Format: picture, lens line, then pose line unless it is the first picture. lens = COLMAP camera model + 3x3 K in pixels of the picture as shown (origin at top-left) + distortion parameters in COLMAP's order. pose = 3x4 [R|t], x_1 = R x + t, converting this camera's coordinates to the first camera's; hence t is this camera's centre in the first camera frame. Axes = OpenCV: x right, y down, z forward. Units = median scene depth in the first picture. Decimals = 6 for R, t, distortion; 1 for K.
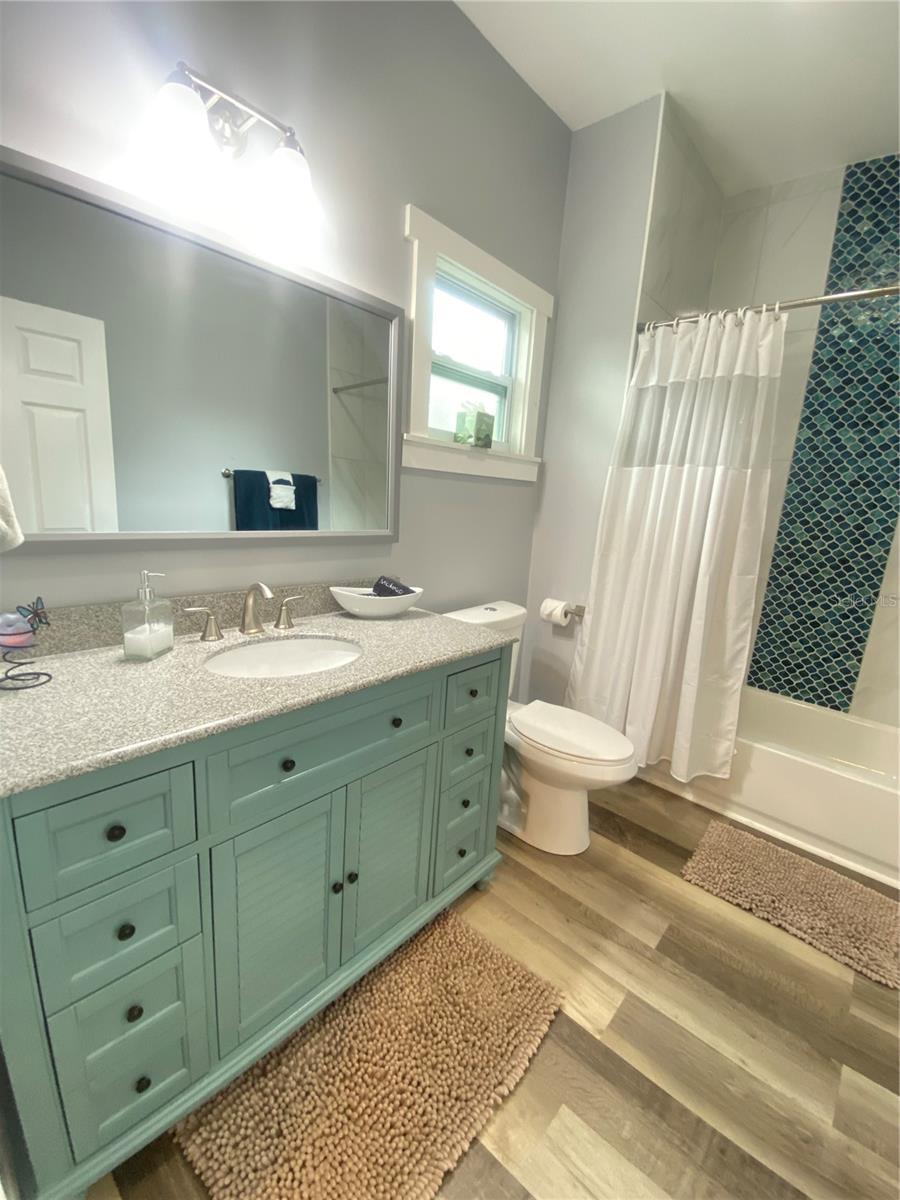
lens RADIAL K [[492.3, 0, 447.4], [0, 492.3, 600.8], [0, 0, 1]] dist [0.010820, -0.016297]
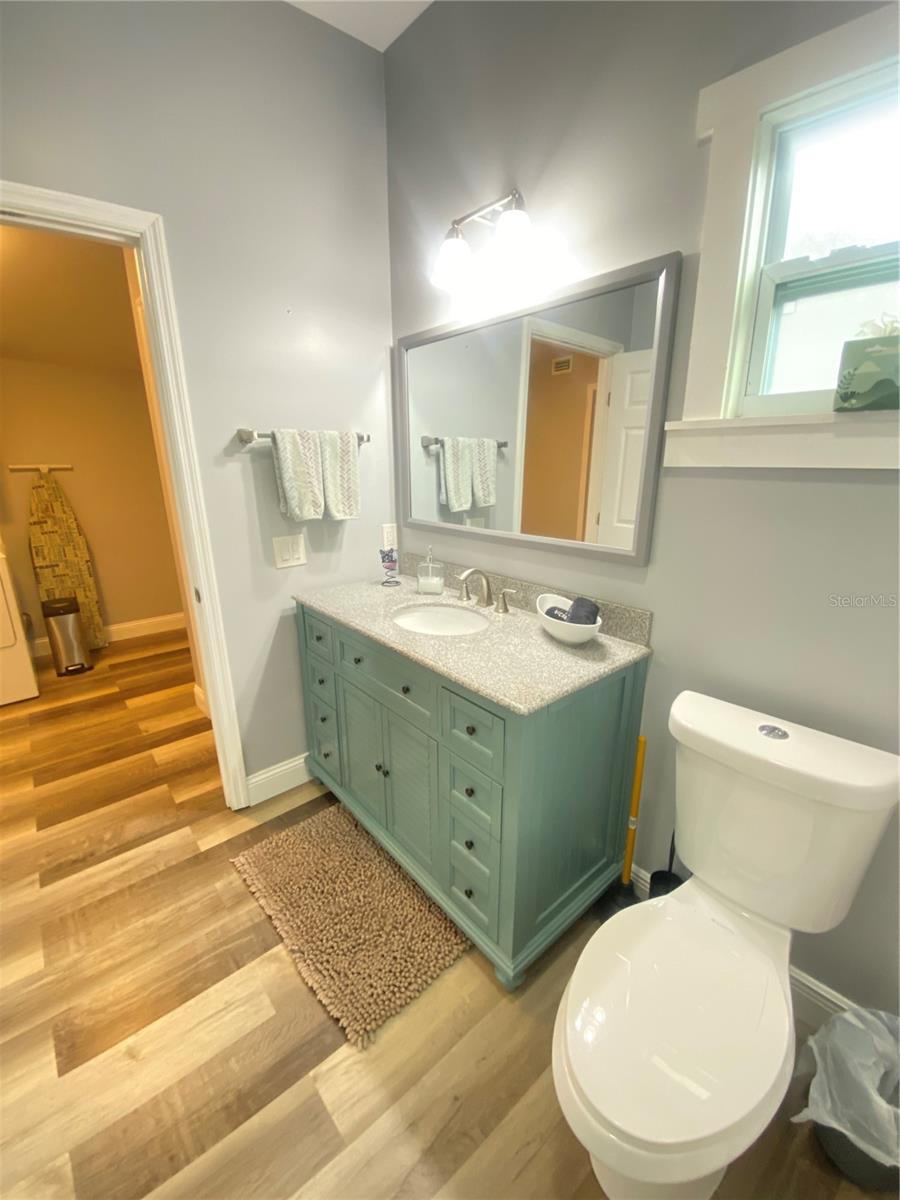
lens RADIAL K [[492.3, 0, 447.4], [0, 492.3, 600.8], [0, 0, 1]] dist [0.010820, -0.016297]
pose [[-0.126249, 0.211019, -0.969295, 0.984975], [-0.210345, 0.949200, 0.234041, -0.259297], [0.969441, 0.233434, -0.075449, 1.092354]]
